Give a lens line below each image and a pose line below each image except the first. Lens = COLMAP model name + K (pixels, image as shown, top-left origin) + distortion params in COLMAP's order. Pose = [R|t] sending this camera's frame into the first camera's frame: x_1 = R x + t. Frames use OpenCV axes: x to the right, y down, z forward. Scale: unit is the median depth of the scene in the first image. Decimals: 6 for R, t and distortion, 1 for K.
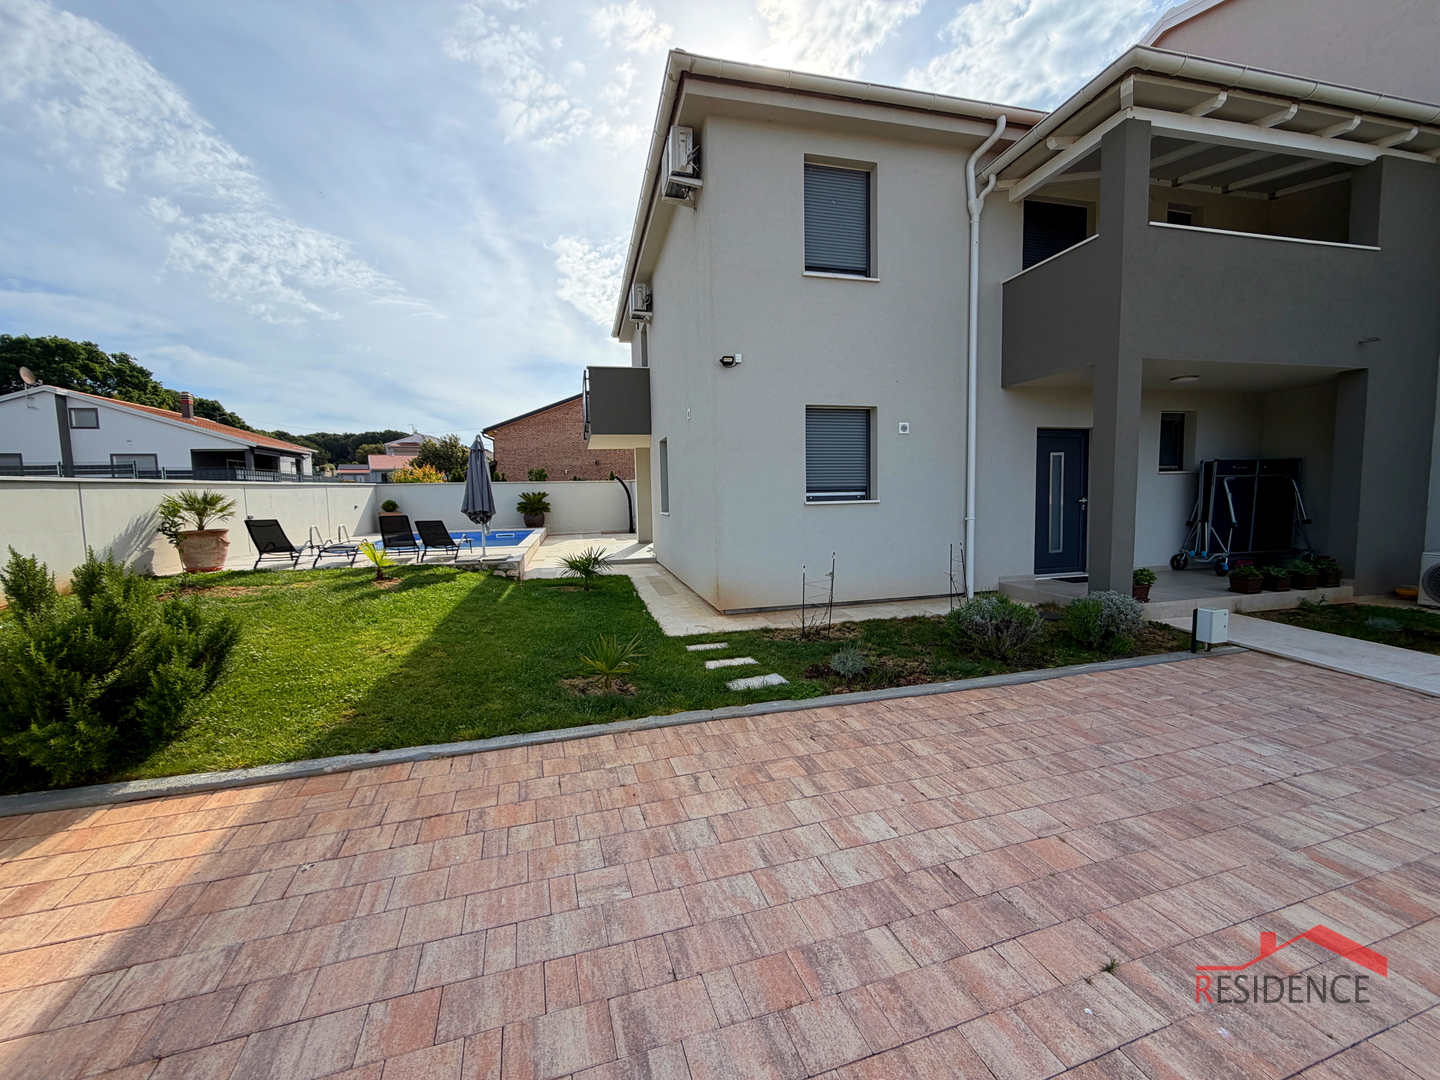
lens RADIAL K [[571.9, 0, 716.2], [0, 571.9, 537.7], [0, 0, 1]] dist [0.000803, -0.000683]
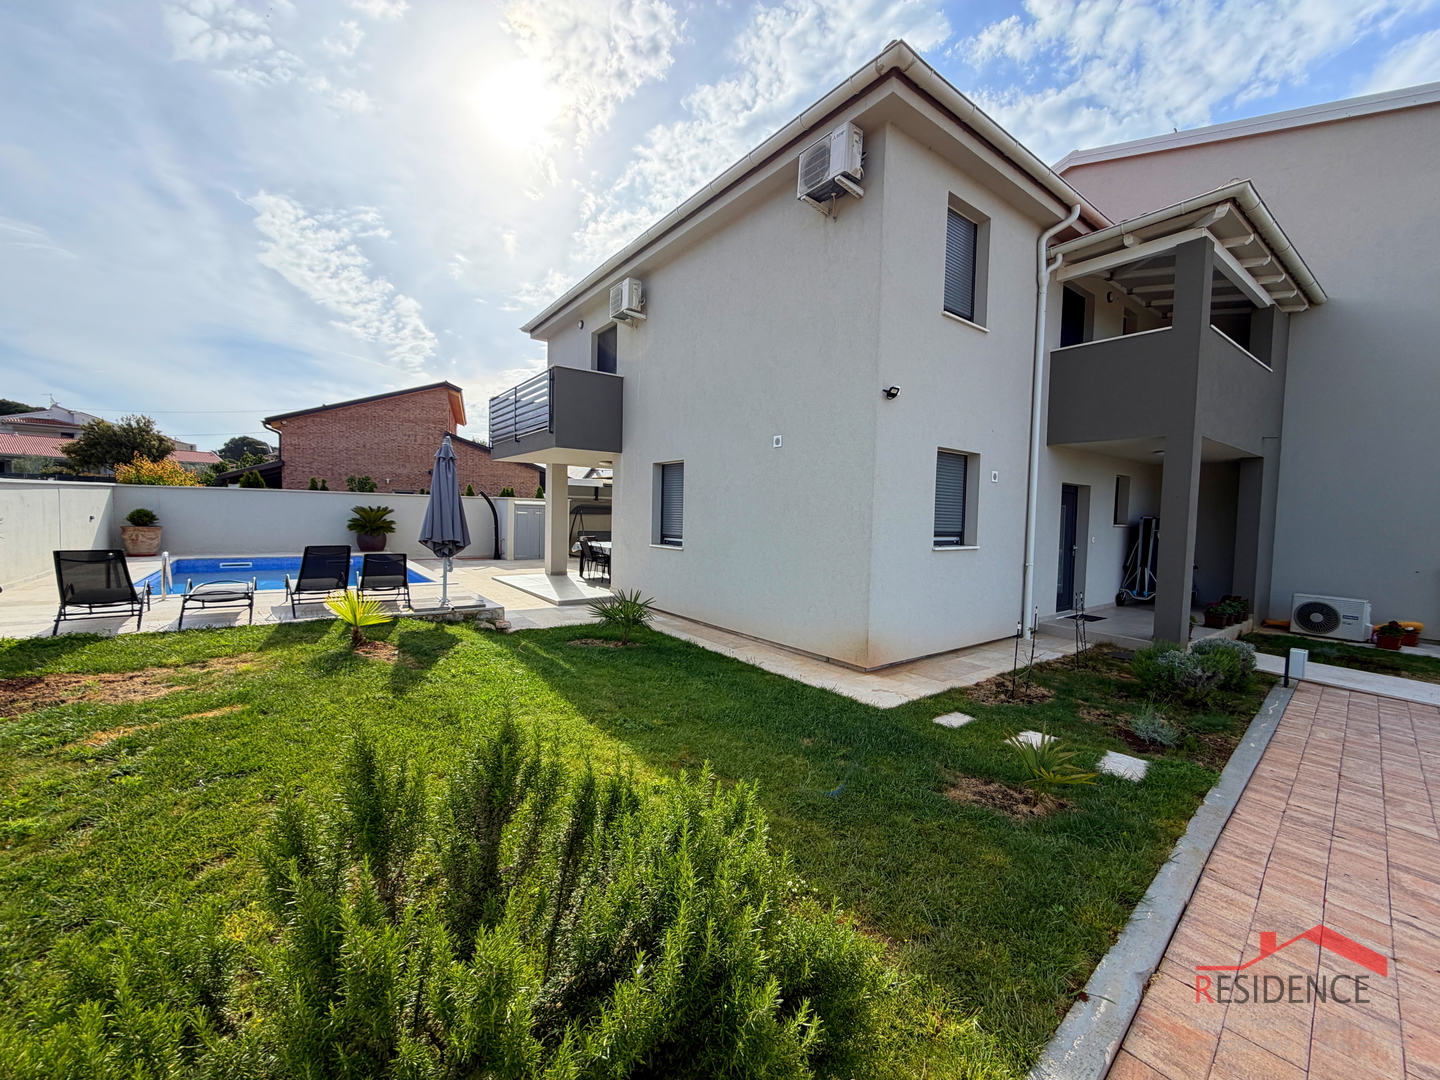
lens RADIAL K [[571.9, 0, 715.9], [0, 571.9, 536.9], [0, 0, 1]] dist [0.000803, -0.000683]
pose [[0.919417, 0.026973, 0.392357, -0.378664], [-0.012973, 0.999183, -0.038288, -0.026633], [-0.393069, 0.030112, 0.919016, 0.182410]]
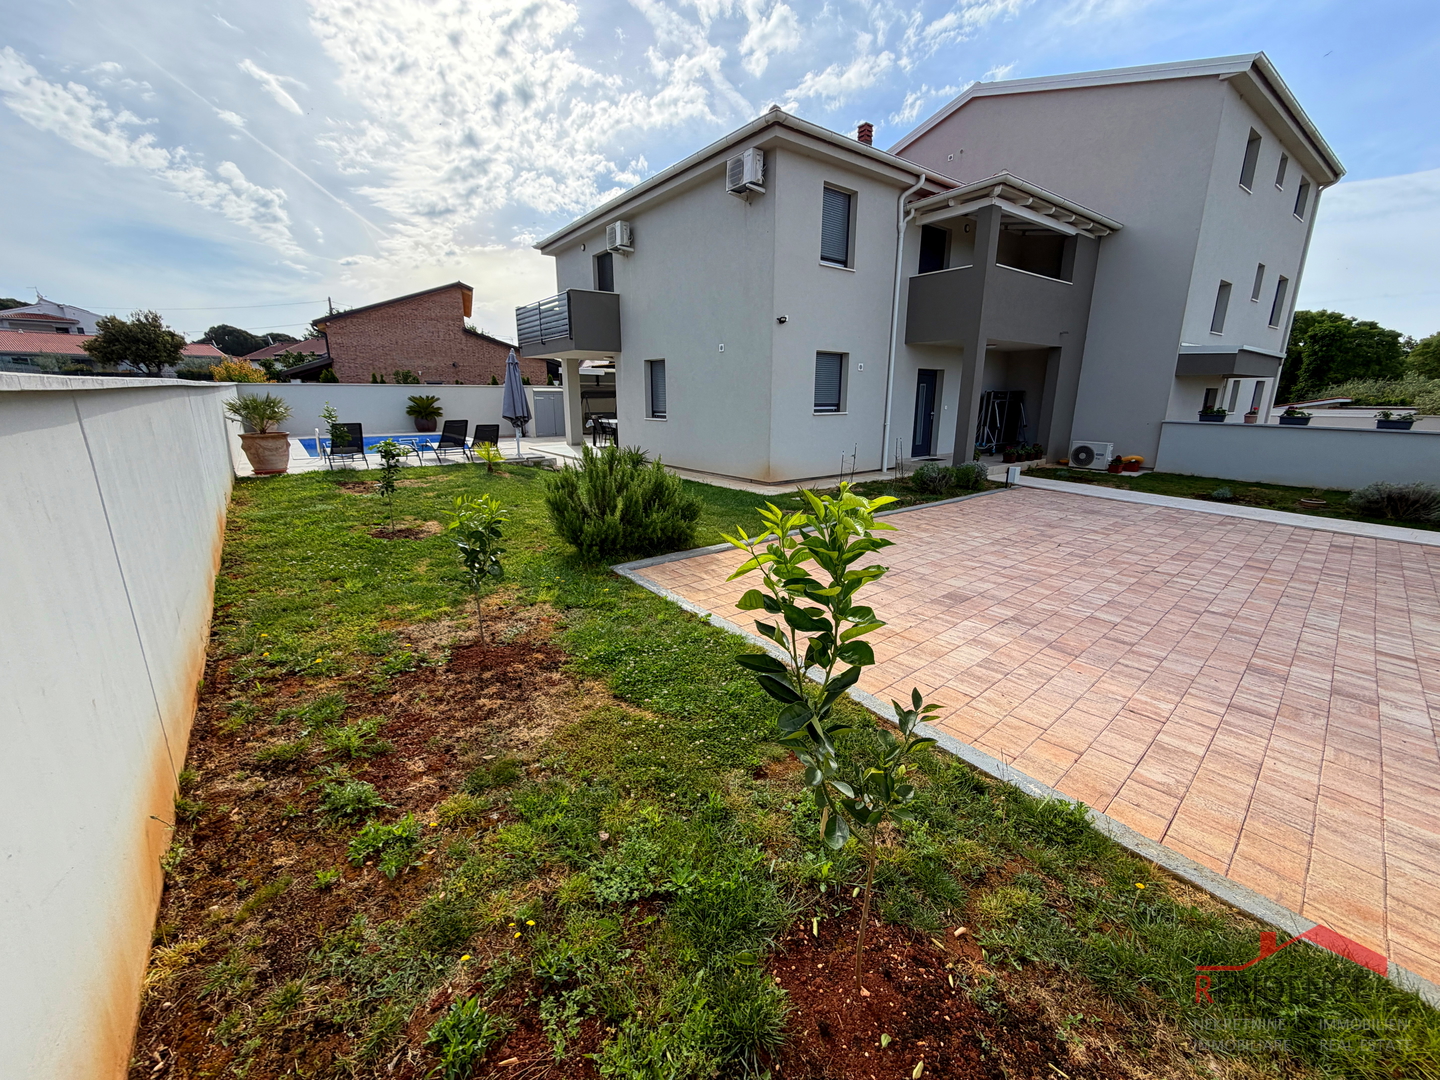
lens RADIAL K [[571.9, 0, 716.4], [0, 571.9, 538.0], [0, 0, 1]] dist [0.000803, -0.000683]
pose [[0.916825, -0.075404, 0.392104, -0.512927], [0.010408, 0.986186, 0.165315, 0.010372], [-0.399153, -0.147484, 0.904945, -0.268962]]
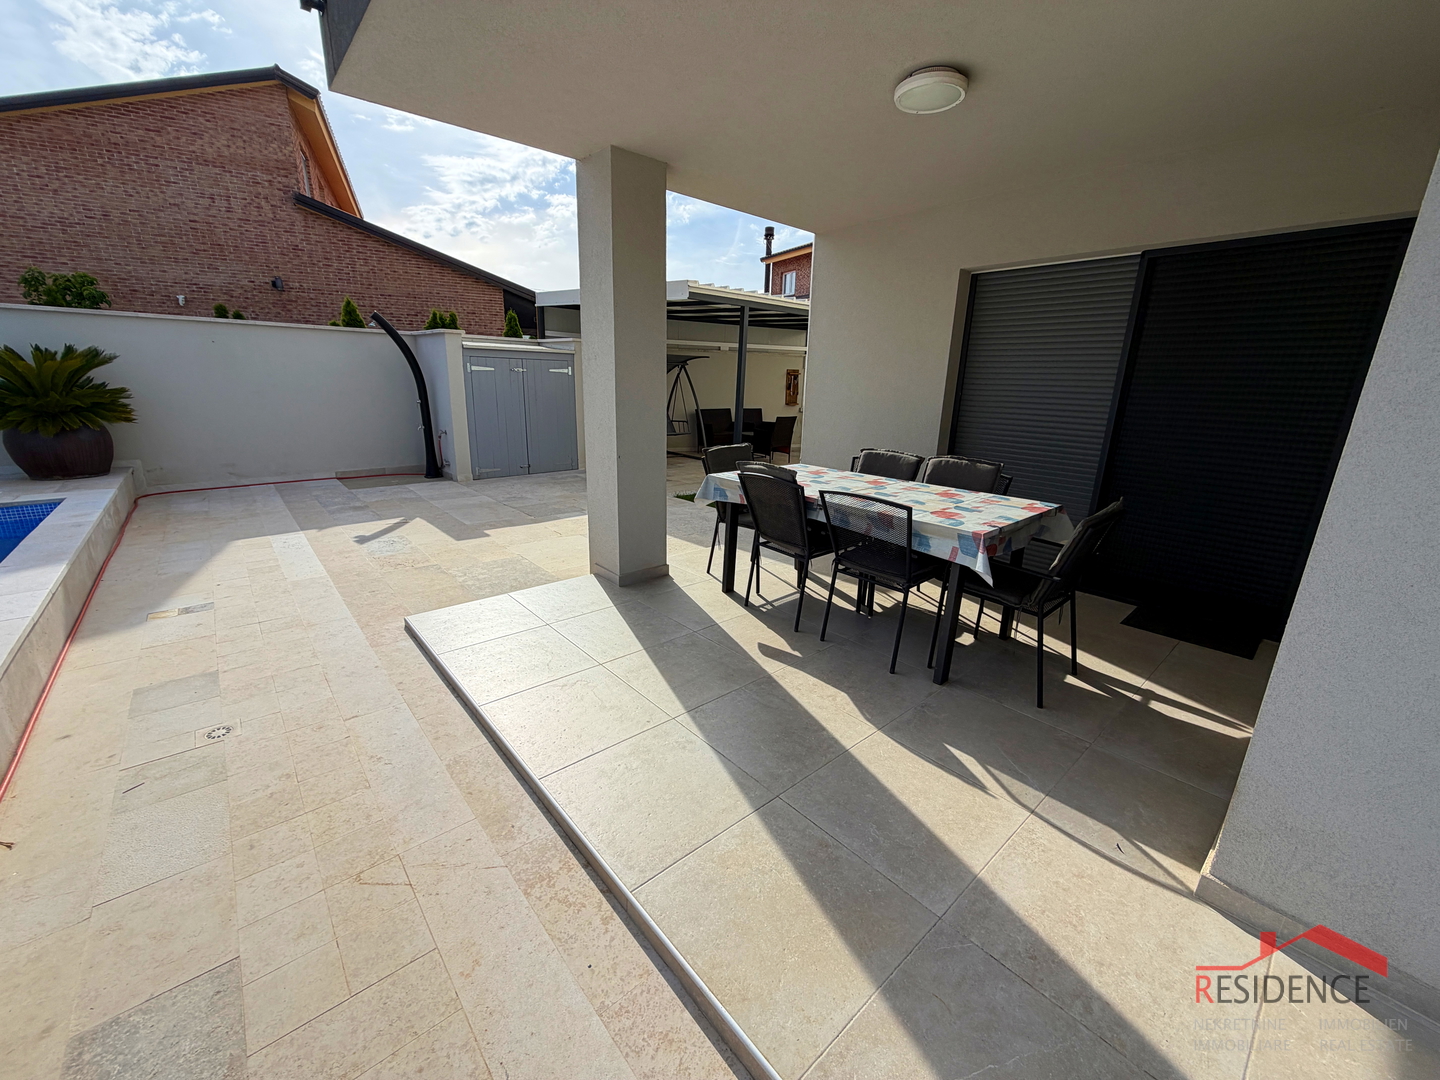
lens RADIAL K [[571.9, 0, 716.3], [0, 571.9, 538.8], [0, 0, 1]] dist [0.000803, -0.000683]
pose [[0.890045, -0.080673, 0.448678, -0.320199], [-0.009093, 0.980880, 0.194402, -0.089112], [-0.455782, -0.177106, 0.872293, 1.189048]]
